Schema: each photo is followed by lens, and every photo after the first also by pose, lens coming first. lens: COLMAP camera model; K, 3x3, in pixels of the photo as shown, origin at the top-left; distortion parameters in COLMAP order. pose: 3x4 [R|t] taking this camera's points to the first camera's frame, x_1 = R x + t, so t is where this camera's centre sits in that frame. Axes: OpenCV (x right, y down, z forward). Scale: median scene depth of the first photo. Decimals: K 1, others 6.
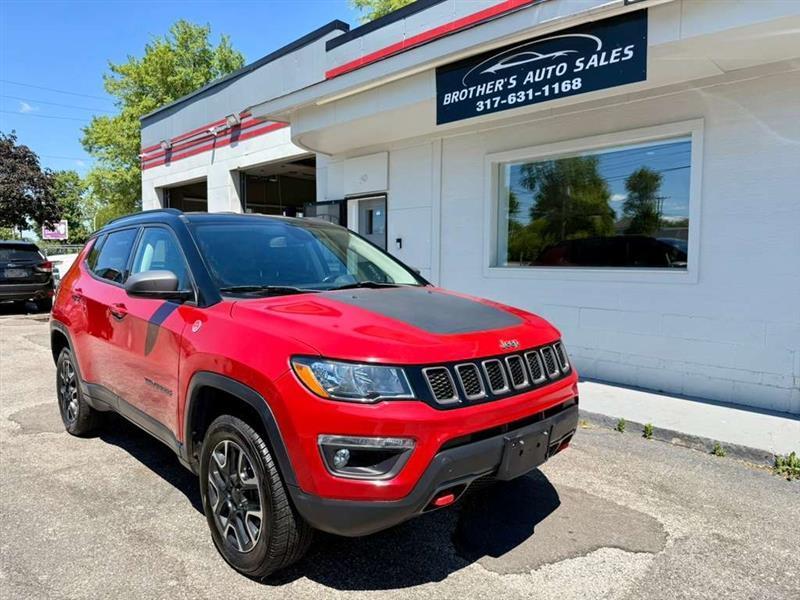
lens RADIAL K [[570.2, 0, 403.2], [0, 570.2, 301.6], [0, 0, 1]] dist [0.012203, -0.027085]
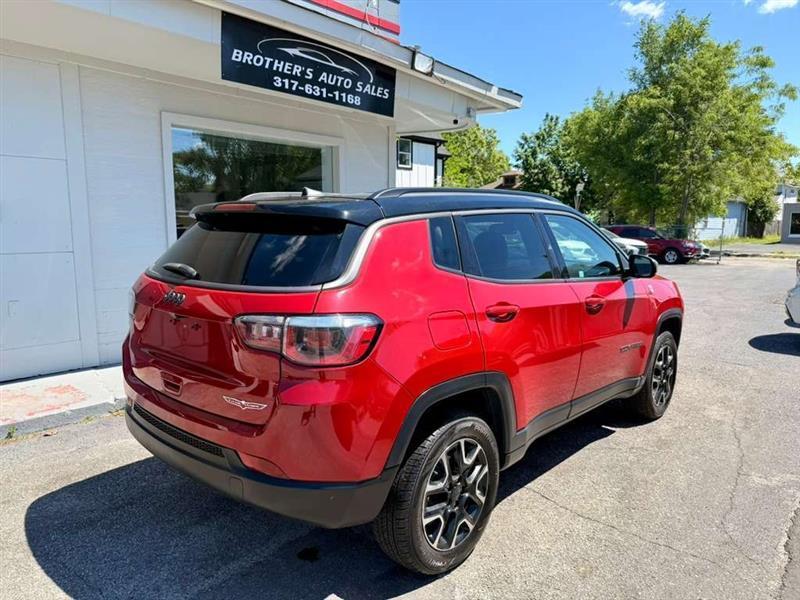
lens RADIAL K [[570.2, 0, 393.6], [0, 570.2, 303.1], [0, 0, 1]] dist [0.012203, -0.027085]
pose [[-0.063273, -0.144954, 0.987413, -1.039062], [0.066972, 0.986549, 0.149118, -0.112566], [-0.995747, 0.075564, -0.052714, 1.006144]]
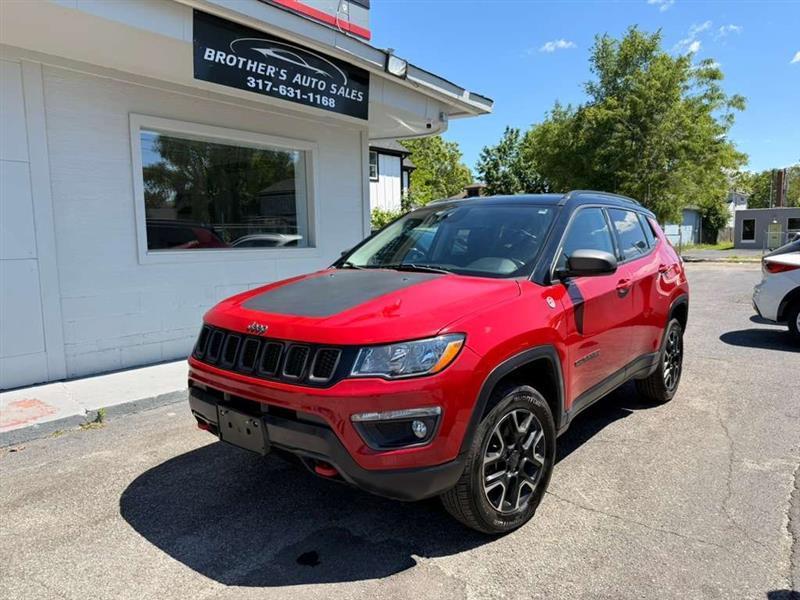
lens RADIAL K [[570.2, 0, 393.8], [0, 570.2, 301.8], [0, 0, 1]] dist [0.012203, -0.027085]
pose [[-0.124875, -0.116494, 0.985310, -1.020675], [0.083252, 0.988351, 0.127404, -0.088484], [-0.988674, 0.097938, -0.113722, 1.036477]]
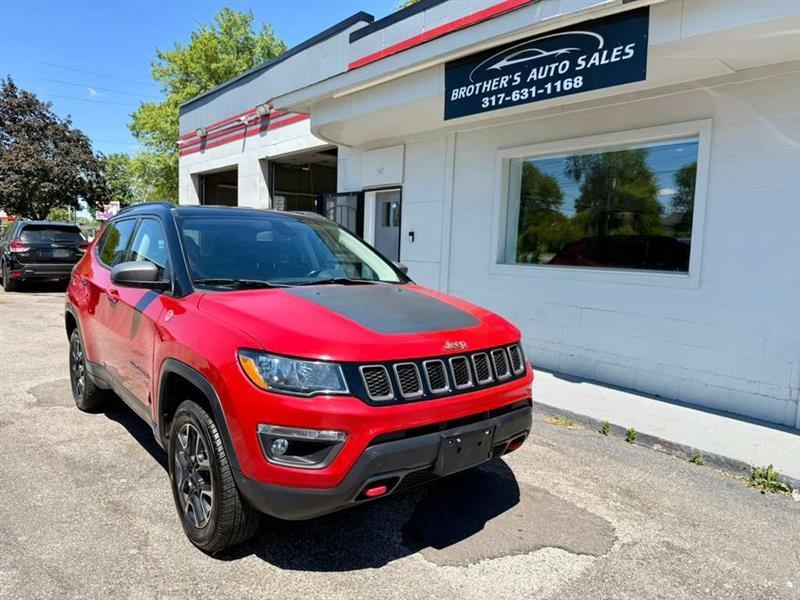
lens RADIAL K [[570.2, 0, 398.6], [0, 570.2, 304.9], [0, 0, 1]] dist [0.012203, -0.027085]
pose [[0.996405, 0.037238, -0.076099, 0.082779], [-0.035334, 0.999032, 0.026218, -0.011424], [0.077001, -0.023435, 0.996756, -0.016903]]
